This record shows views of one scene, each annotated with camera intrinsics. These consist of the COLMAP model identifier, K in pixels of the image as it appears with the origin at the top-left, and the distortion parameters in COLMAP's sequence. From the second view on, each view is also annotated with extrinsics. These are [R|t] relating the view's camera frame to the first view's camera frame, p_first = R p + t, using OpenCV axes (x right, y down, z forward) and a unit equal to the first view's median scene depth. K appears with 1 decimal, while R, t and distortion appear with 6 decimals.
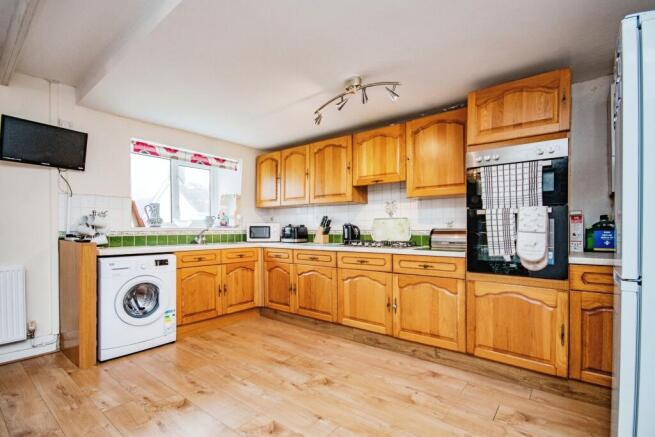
lens RADIAL K [[305.7, 0, 328.1], [0, 305.7, 231.3], [0, 0, 1]] dist [-0.000522, -0.000034]
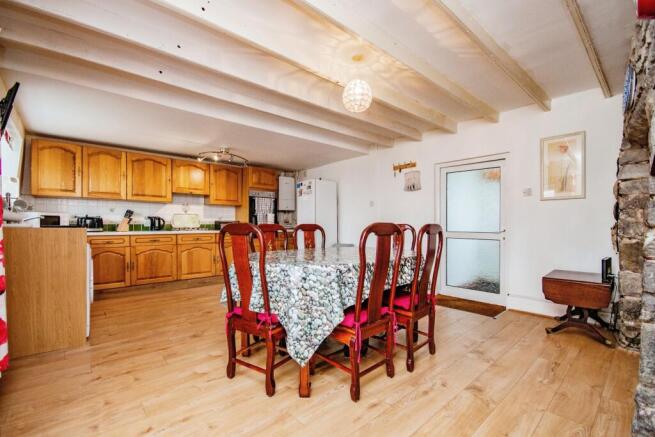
lens RADIAL K [[295.2, 0, 327.5], [0, 295.2, 218.5], [0, 0, 1]] dist [-0.002178, -0.000330]
pose [[0.173979, 0.020260, 0.984541, -1.174794], [0.001542, 0.999782, -0.020846, 0.015043], [-0.984748, 0.005145, 0.173910, -0.020694]]
